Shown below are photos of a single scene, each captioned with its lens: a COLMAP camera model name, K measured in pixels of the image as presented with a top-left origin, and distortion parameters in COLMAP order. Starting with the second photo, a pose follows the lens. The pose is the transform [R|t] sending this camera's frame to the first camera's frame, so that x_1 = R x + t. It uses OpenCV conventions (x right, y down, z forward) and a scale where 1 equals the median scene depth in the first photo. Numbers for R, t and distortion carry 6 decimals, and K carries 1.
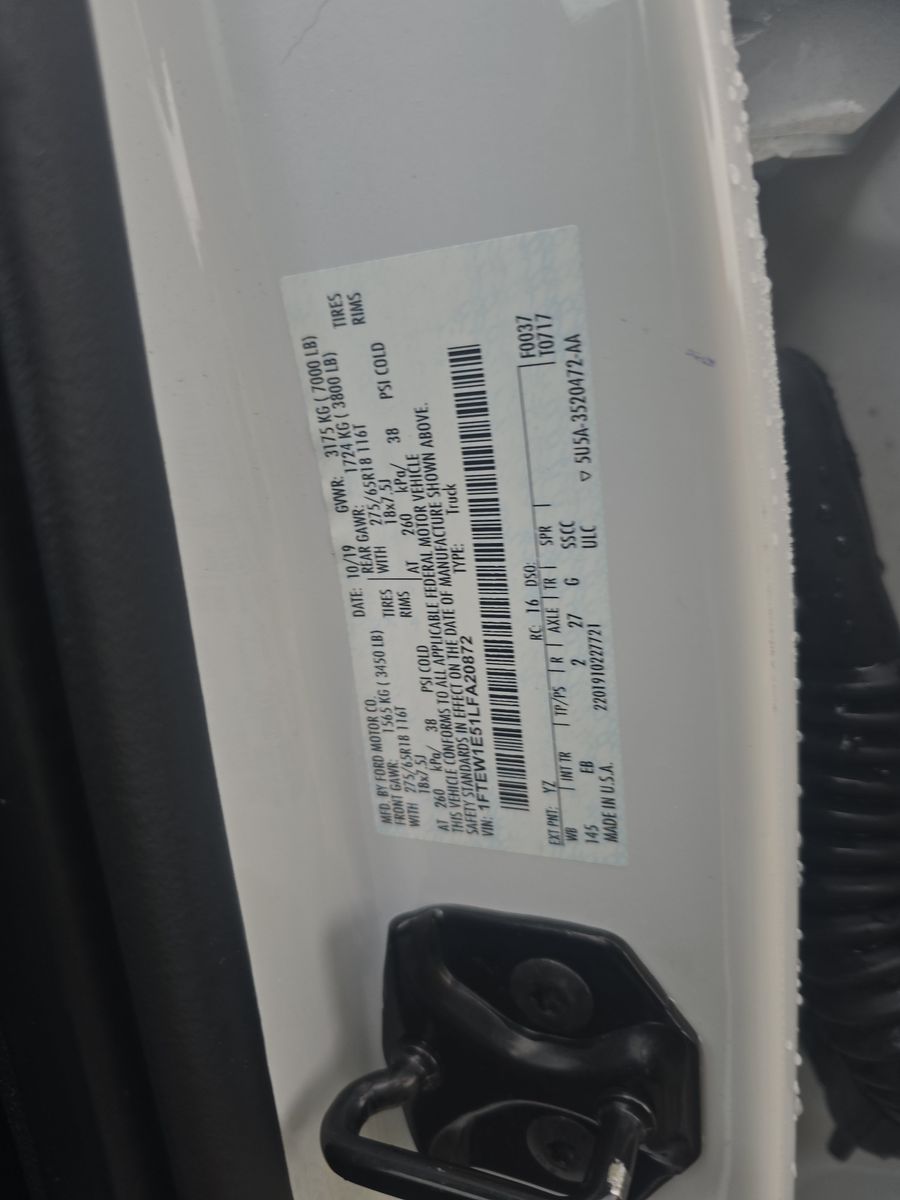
lens RADIAL K [[811.0, 0, 449.5], [0, 811.0, 599.8], [0, 0, 1]] dist [0.025497, -0.024561]
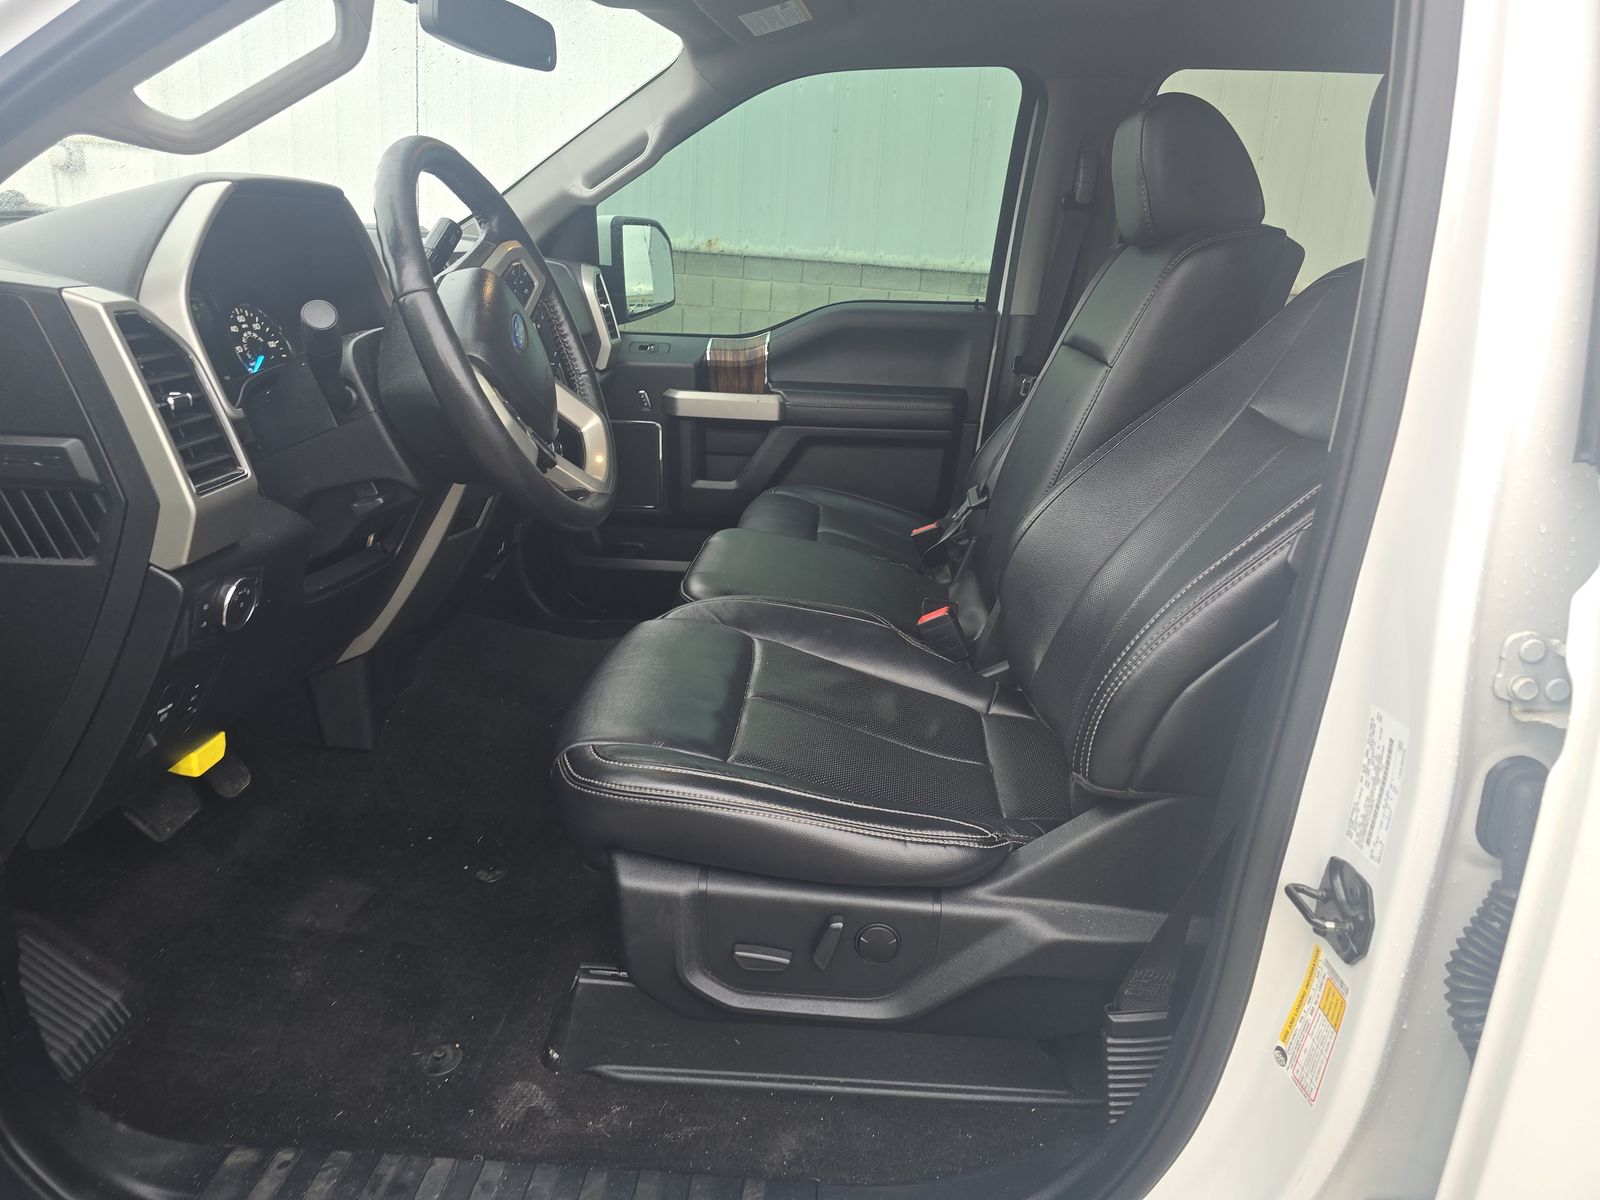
lens RADIAL K [[1081.3, 0, 814.4], [0, 1081.3, 604.1], [0, 0, 1]] dist [0.025497, -0.024561]
pose [[0.372335, 0.387290, -0.843430, 3.168688], [-0.368546, 0.895747, 0.248618, -1.143274], [0.851787, 0.218274, 0.476252, -4.157468]]
